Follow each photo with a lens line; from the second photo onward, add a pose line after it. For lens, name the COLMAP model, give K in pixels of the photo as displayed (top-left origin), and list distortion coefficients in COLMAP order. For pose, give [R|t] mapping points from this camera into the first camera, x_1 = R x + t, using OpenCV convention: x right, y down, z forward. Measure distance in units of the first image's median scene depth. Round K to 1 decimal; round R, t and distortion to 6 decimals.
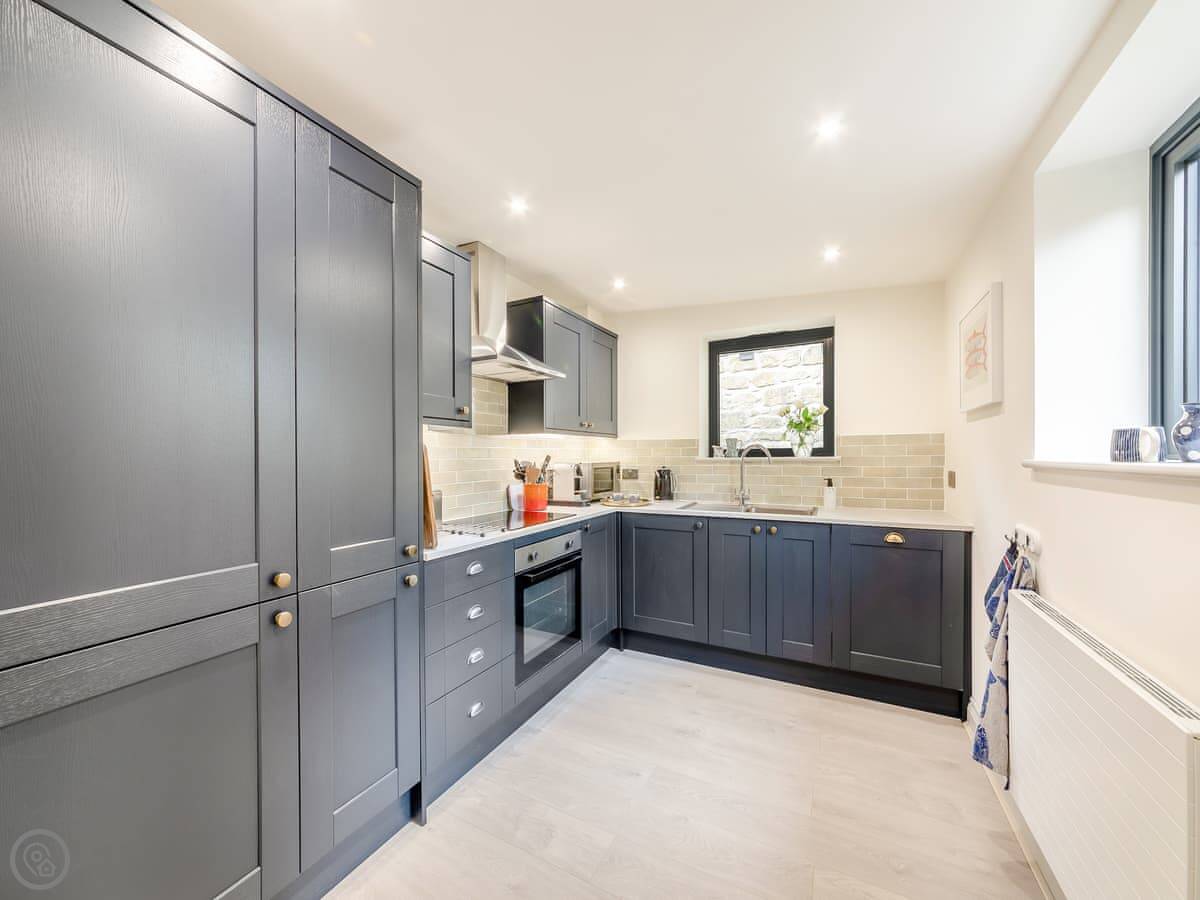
lens RADIAL K [[467.7, 0, 603.7], [0, 467.7, 455.8], [0, 0, 1]] dist [-0.000280, 0.000027]
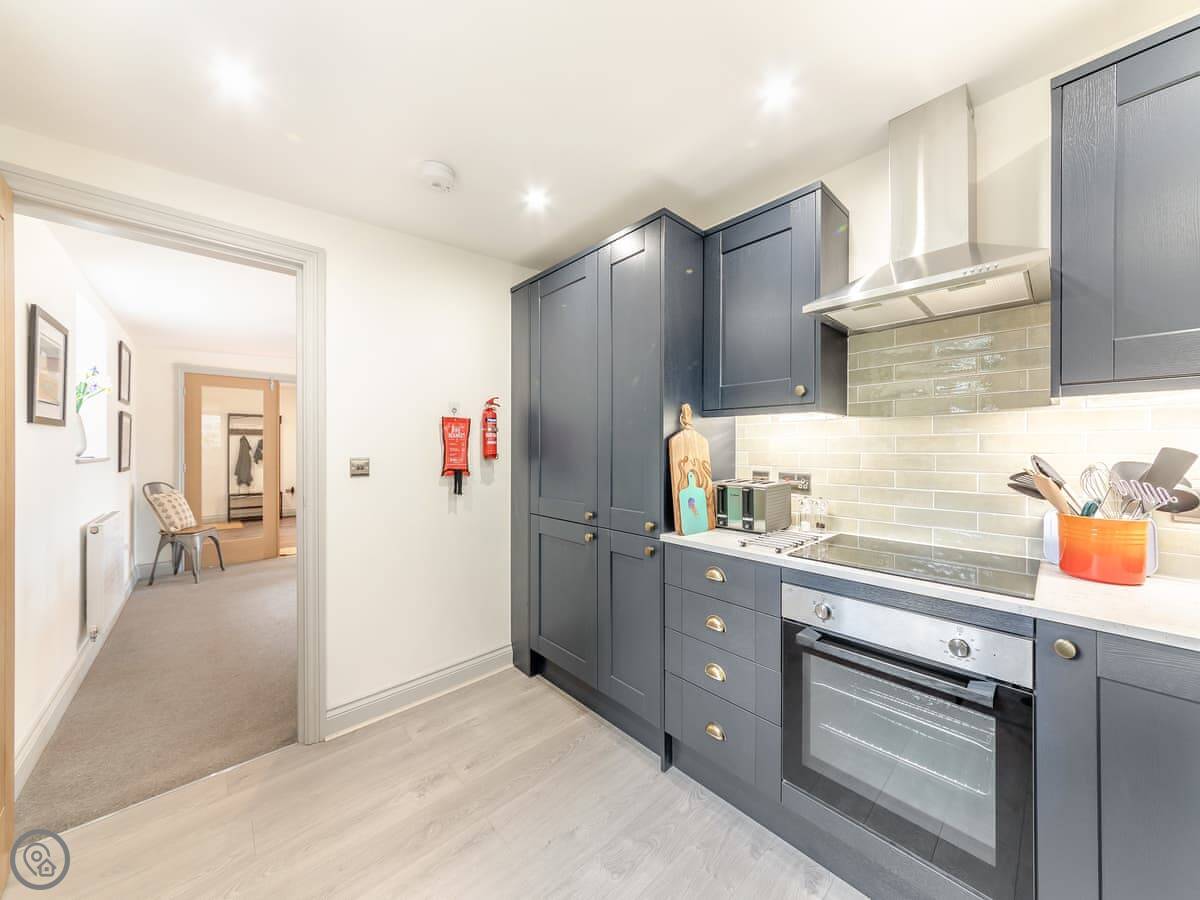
lens RADIAL K [[417.3, 0, 600.0], [0, 417.3, 450.0], [0, 0, 1]] dist [-0.011236, 0.004806]
pose [[-0.353192, 0.003900, -0.935543, 0.455475], [0.002228, 0.999992, 0.003328, -0.000618], [0.935548, -0.000909, -0.353197, 0.895640]]
